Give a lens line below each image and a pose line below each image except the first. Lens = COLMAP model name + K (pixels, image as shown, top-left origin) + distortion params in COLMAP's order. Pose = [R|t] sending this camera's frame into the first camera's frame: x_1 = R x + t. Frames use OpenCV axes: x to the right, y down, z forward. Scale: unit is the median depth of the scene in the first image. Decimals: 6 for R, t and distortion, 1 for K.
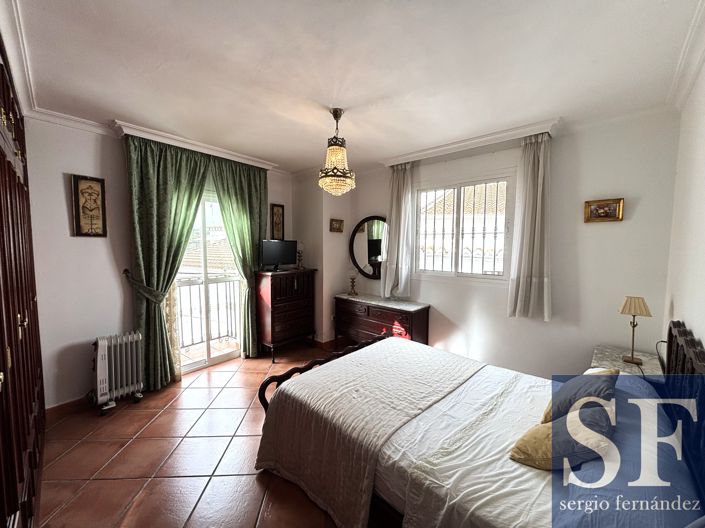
lens RADIAL K [[281.9, 0, 351.2], [0, 281.9, 259.7], [0, 0, 1]] dist [-0.001013, -0.000194]
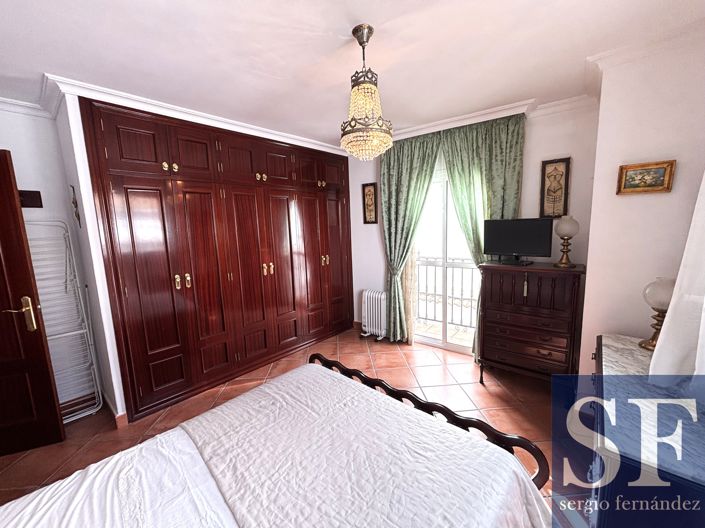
lens RADIAL K [[277.6, 0, 352.5], [0, 277.6, 264.0], [0, 0, 1]] dist [-0.007508, -0.000387]
pose [[0.032783, 0.123262, -0.991833, 0.530090], [-0.025814, 0.992139, 0.122447, -0.042325], [0.999129, 0.021589, 0.035707, 0.779308]]
